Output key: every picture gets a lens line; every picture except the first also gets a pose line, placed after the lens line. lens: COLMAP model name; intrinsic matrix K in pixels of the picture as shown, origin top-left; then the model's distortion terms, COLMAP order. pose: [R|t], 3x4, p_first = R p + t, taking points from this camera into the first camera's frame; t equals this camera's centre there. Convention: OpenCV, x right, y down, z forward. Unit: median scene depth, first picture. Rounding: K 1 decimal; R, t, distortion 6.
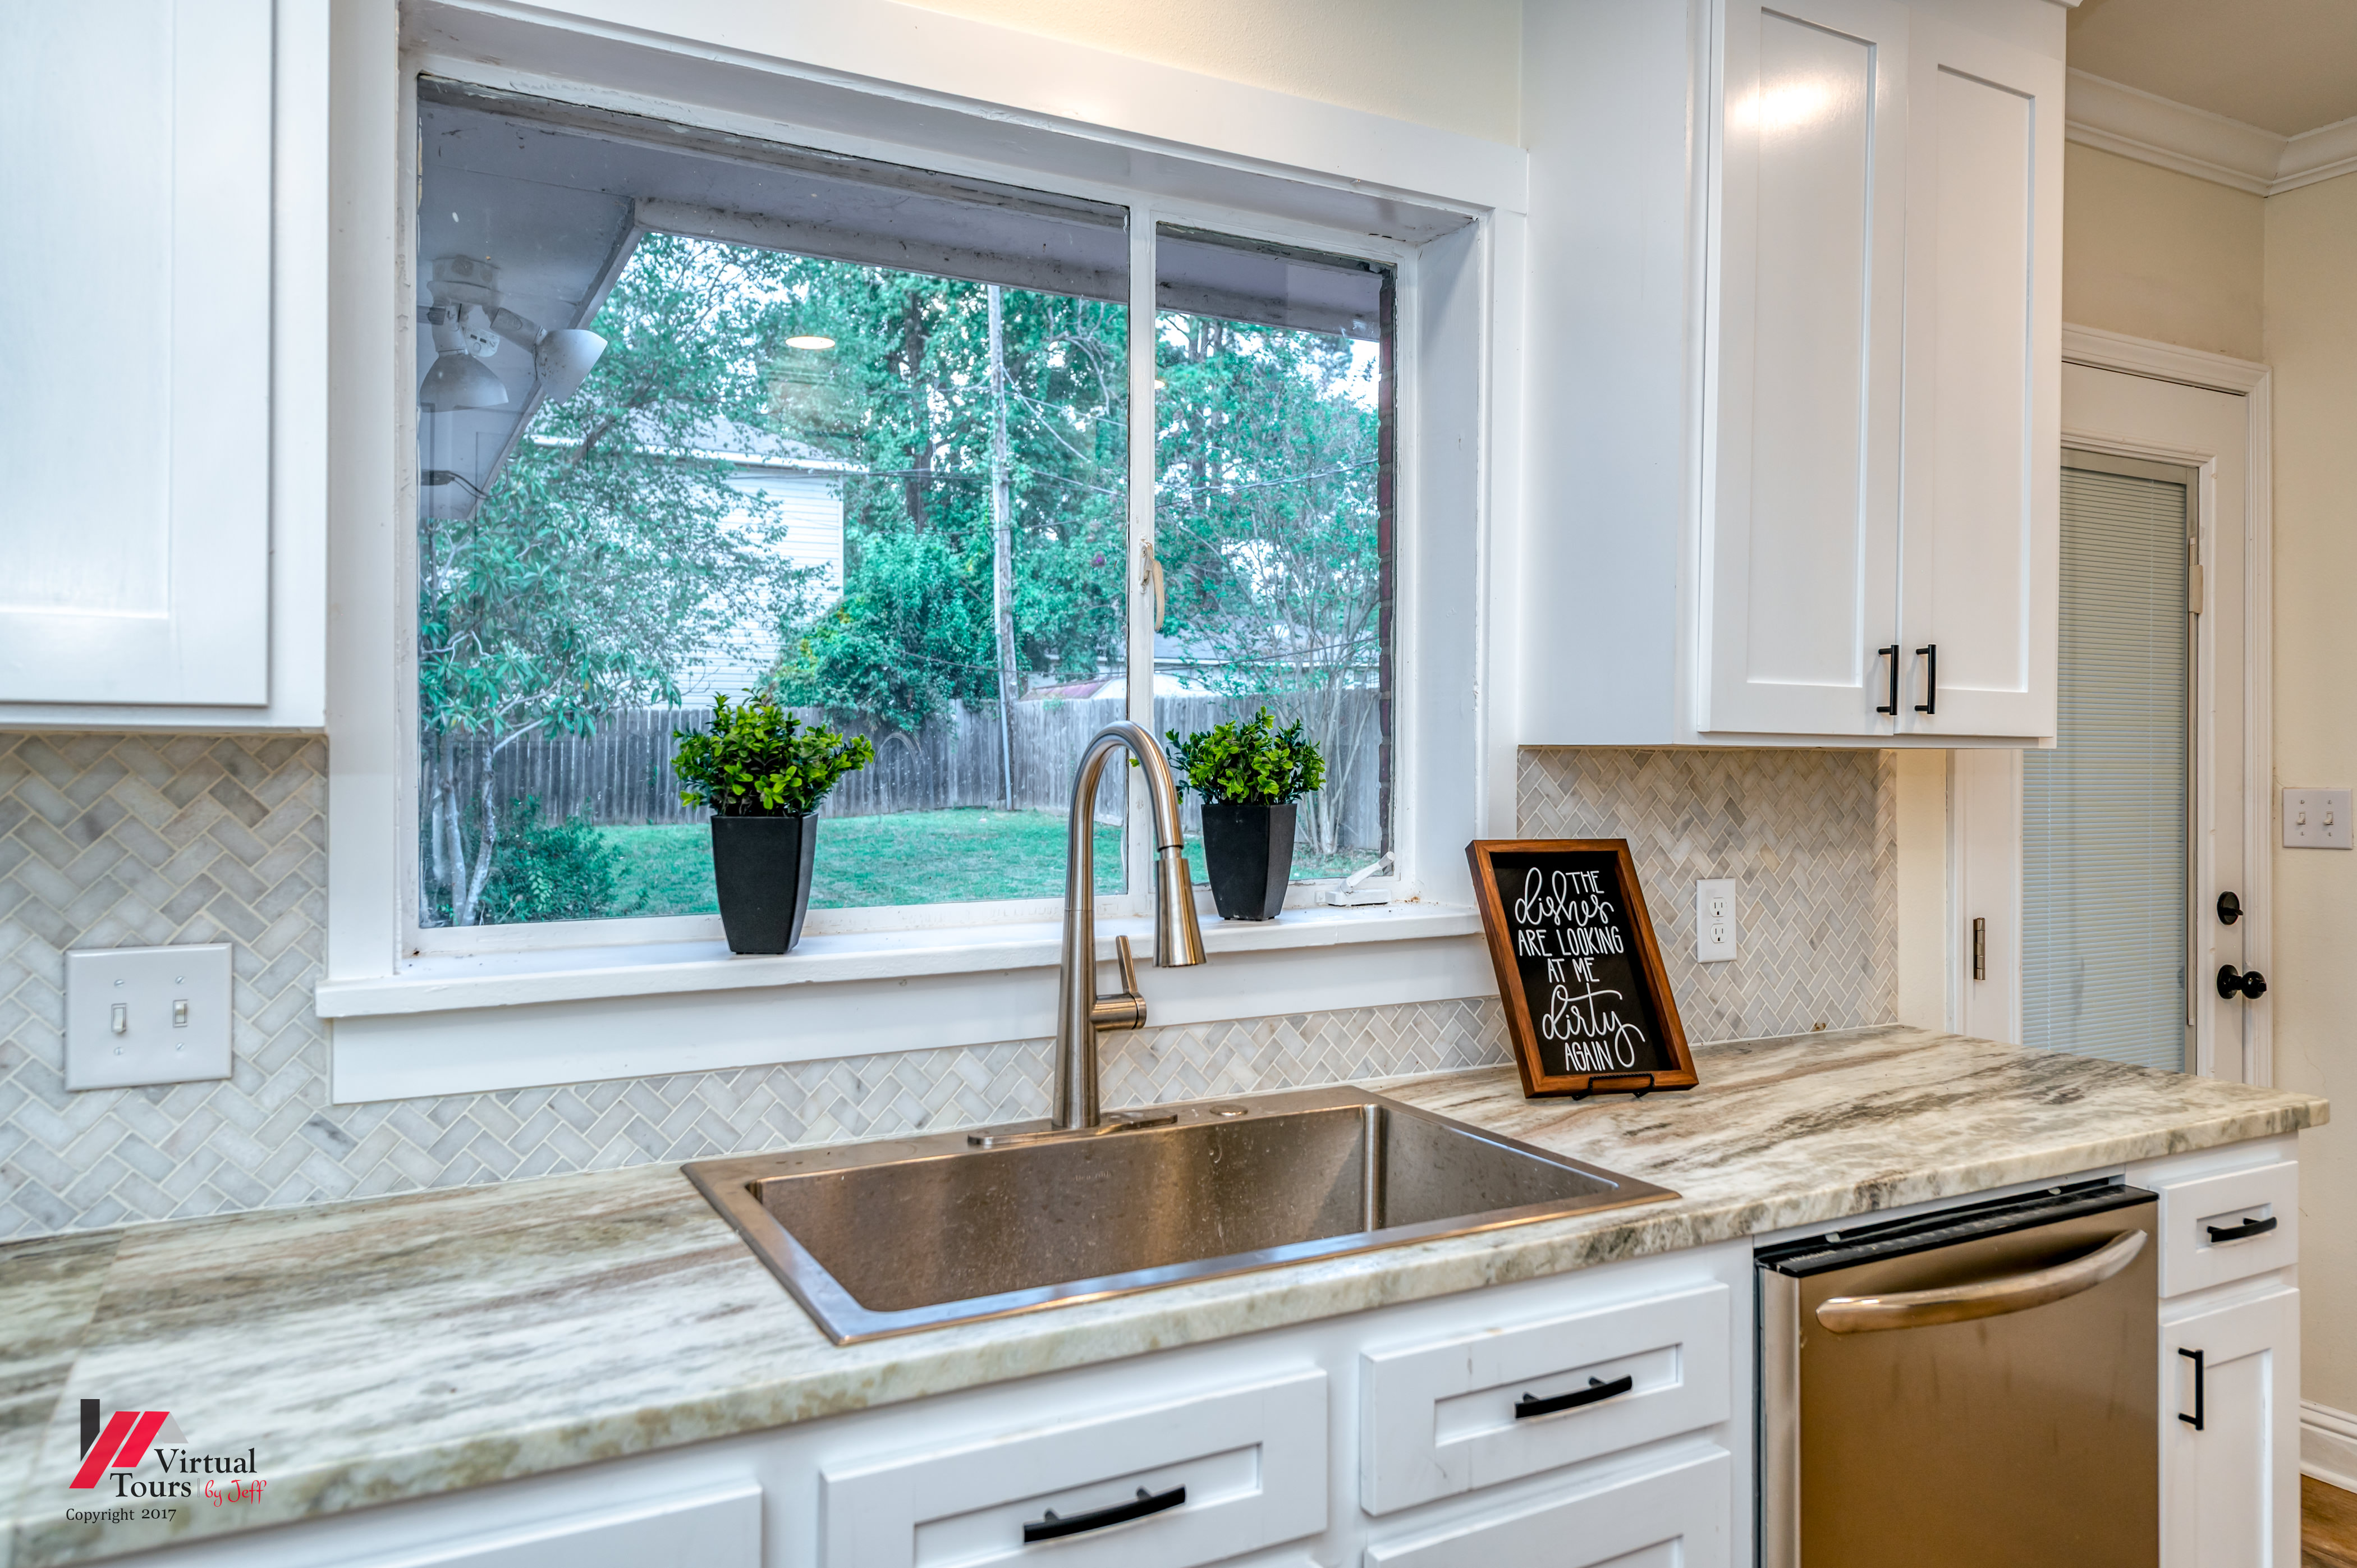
lens RADIAL K [[1577.6, 0, 1173.5], [0, 1577.6, 764.4], [0, 0, 1]] dist [0.000371, 0.000394]
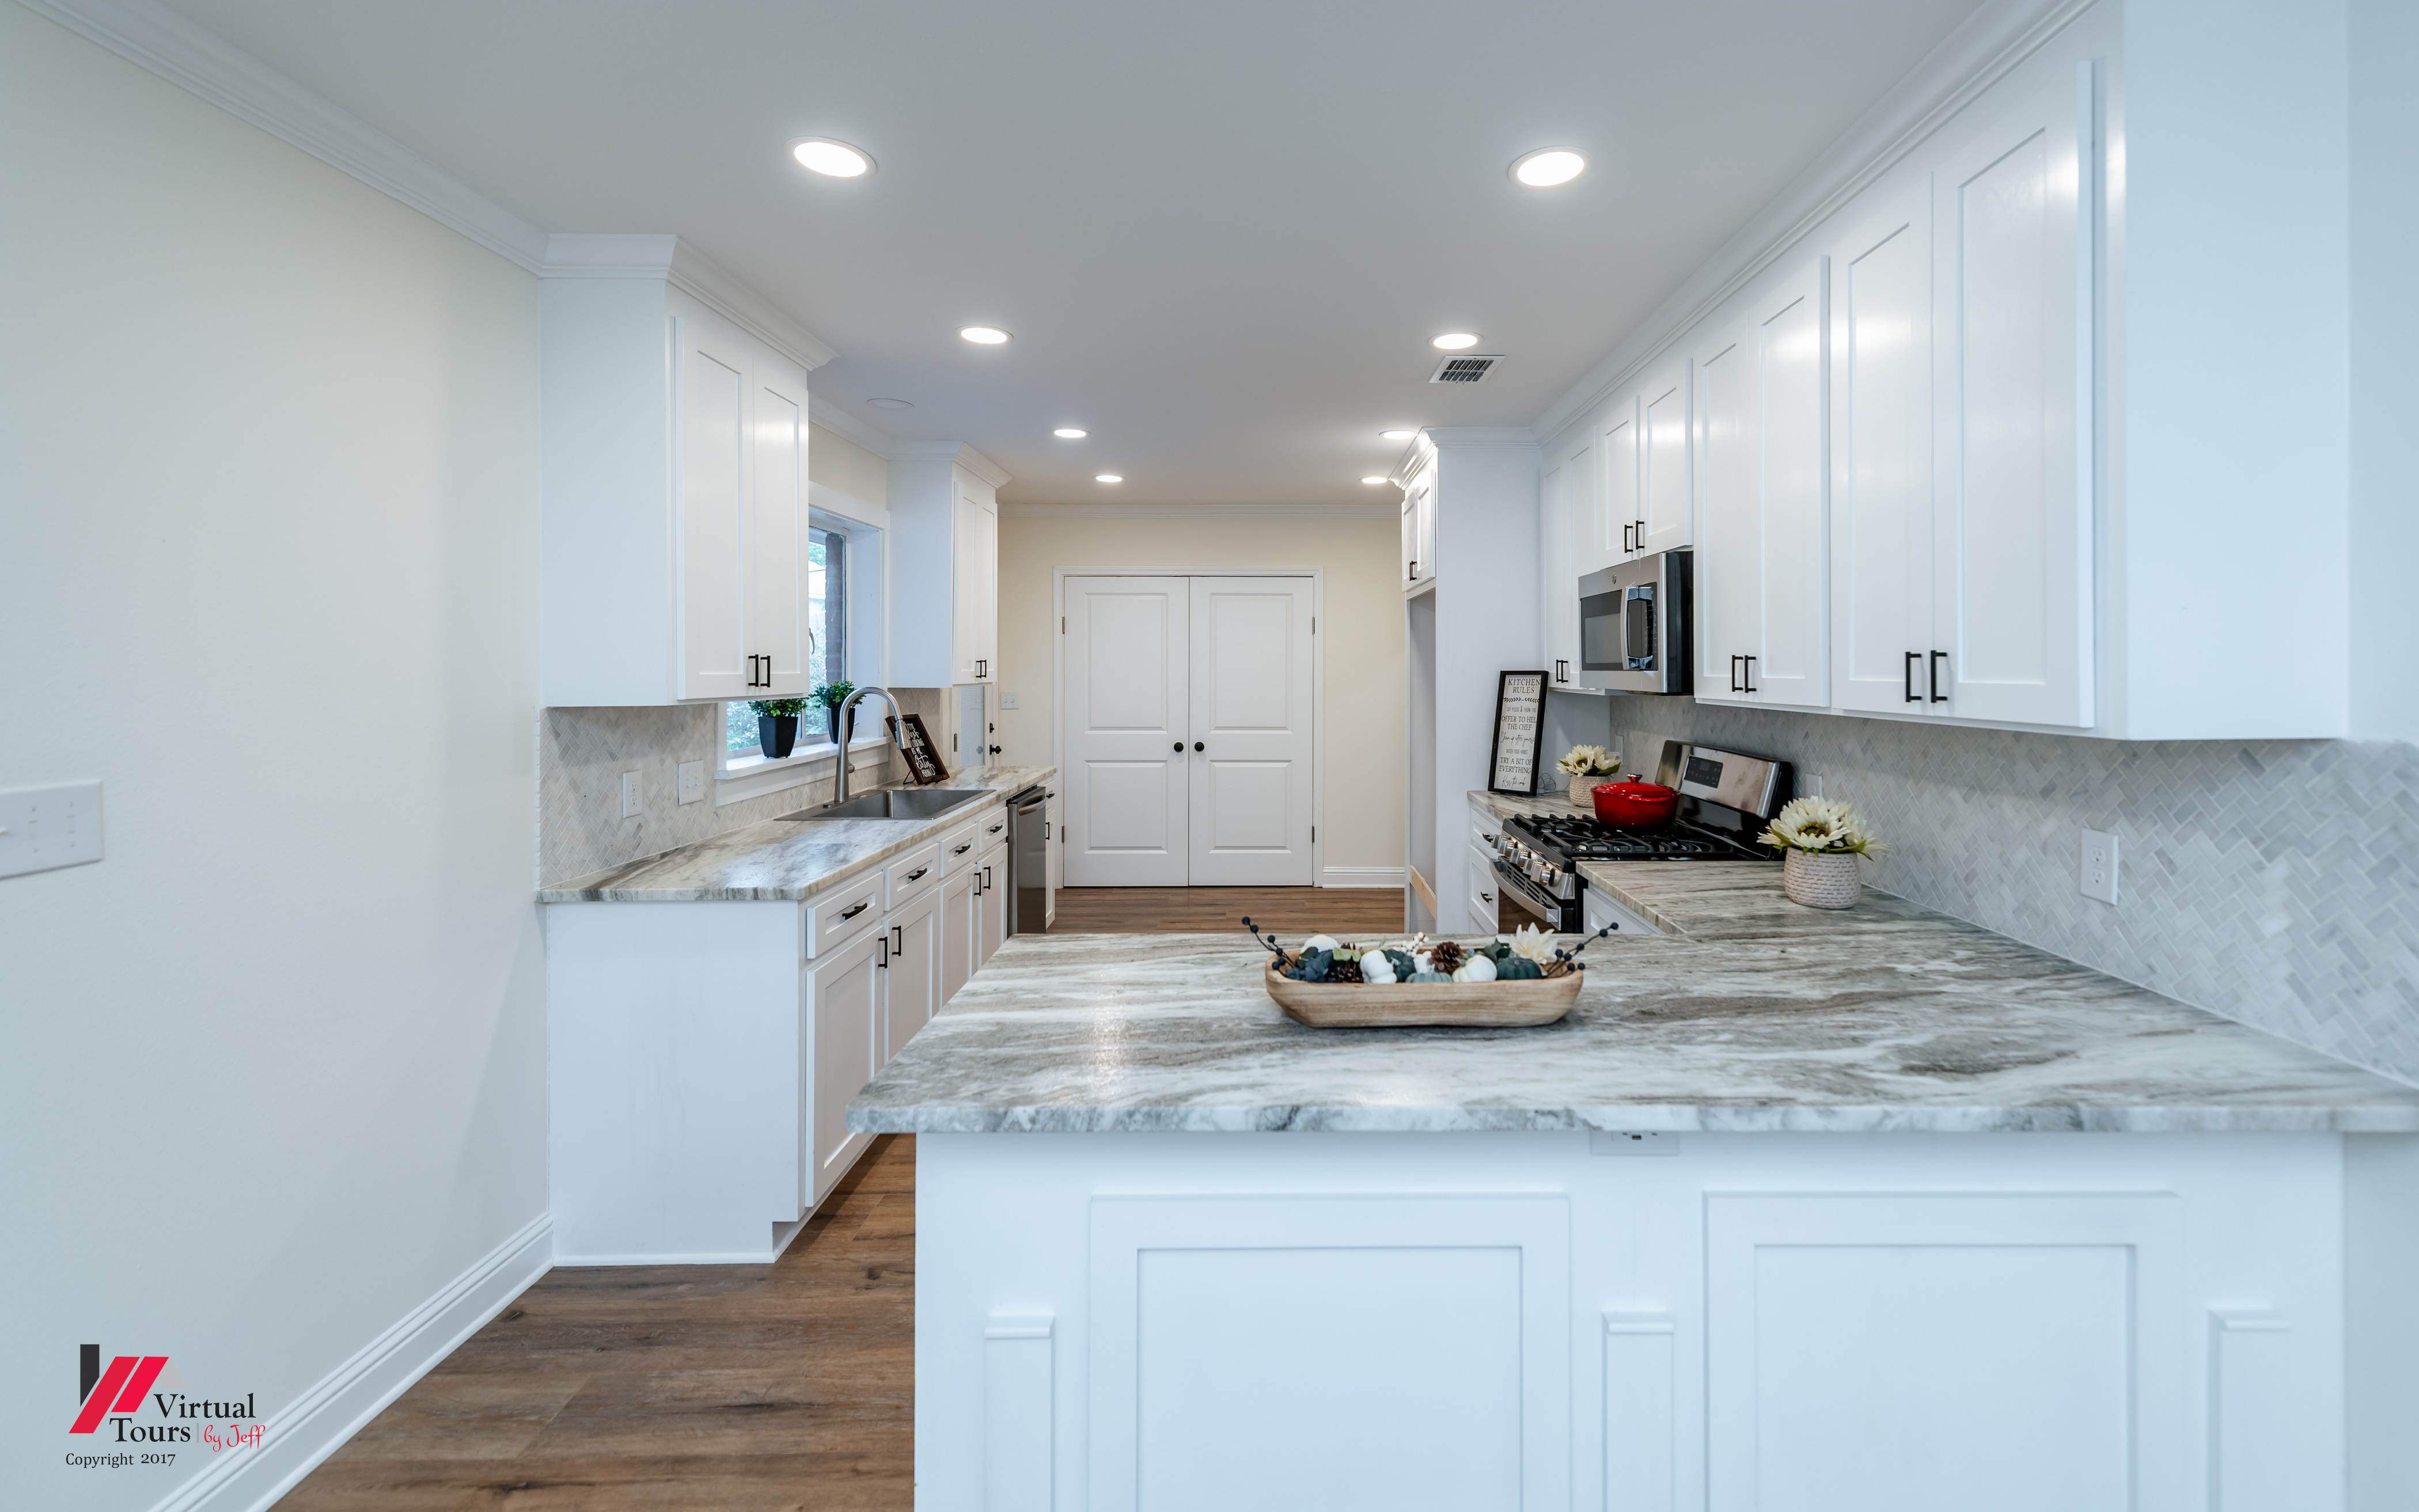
lens RADIAL K [[1008.2, 0, 1280.1], [0, 1008.2, 648.0], [0, 0, 1]] dist [0.000818, -0.000068]
pose [[0.464335, 0.009475, 0.885609, -1.563360], [0.007217, 0.999869, -0.014481, -0.070757], [-0.885630, 0.013115, 0.464206, -0.891841]]
